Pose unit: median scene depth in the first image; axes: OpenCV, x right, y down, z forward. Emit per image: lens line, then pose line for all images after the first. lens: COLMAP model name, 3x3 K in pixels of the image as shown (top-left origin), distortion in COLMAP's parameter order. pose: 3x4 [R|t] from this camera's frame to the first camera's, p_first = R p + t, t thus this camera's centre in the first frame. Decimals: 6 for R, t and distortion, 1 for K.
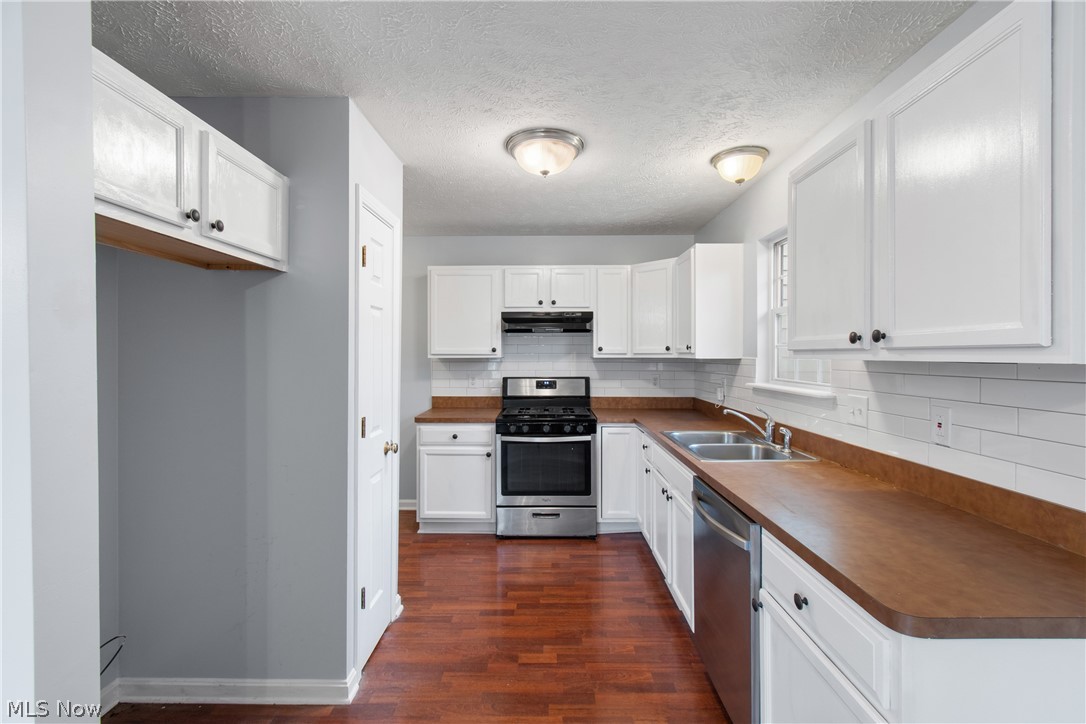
lens RADIAL K [[480.8, 0, 538.9], [0, 480.8, 359.1], [0, 0, 1]] dist [-0.001178, -0.000311]
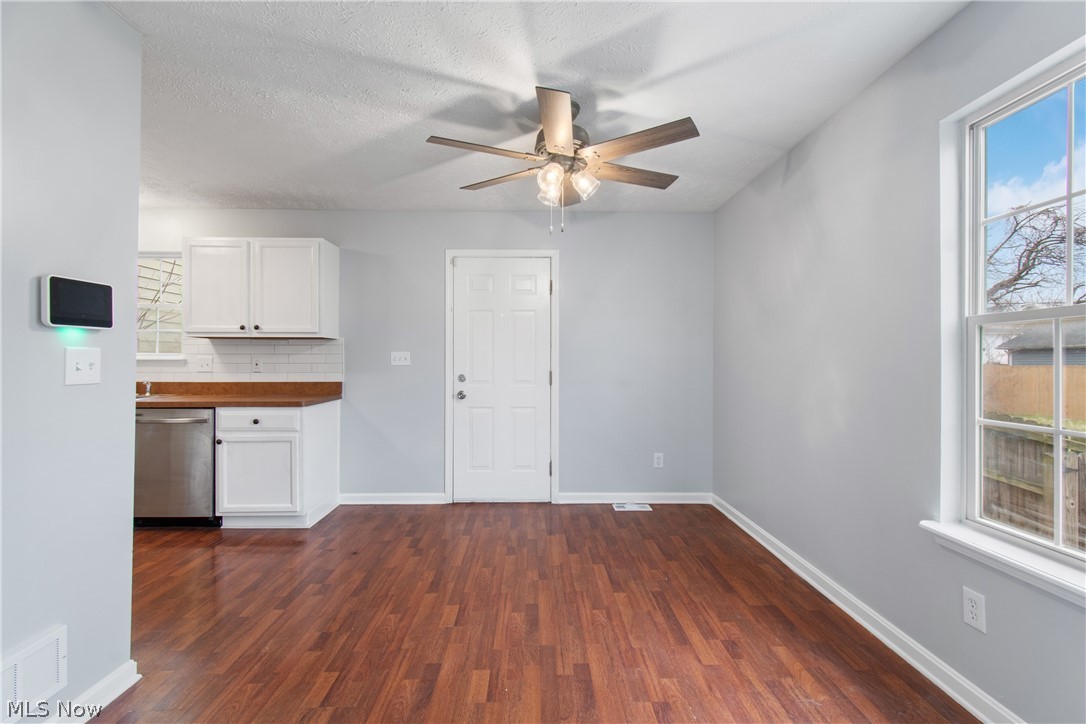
lens RADIAL K [[480.8, 0, 538.9], [0, 480.8, 359.1], [0, 0, 1]] dist [-0.001178, -0.000311]
pose [[-0.027947, 0.002696, 0.999606, -1.706615], [0.006040, 0.999979, -0.002528, 0.123205], [-0.999591, 0.005967, -0.027963, -0.408679]]
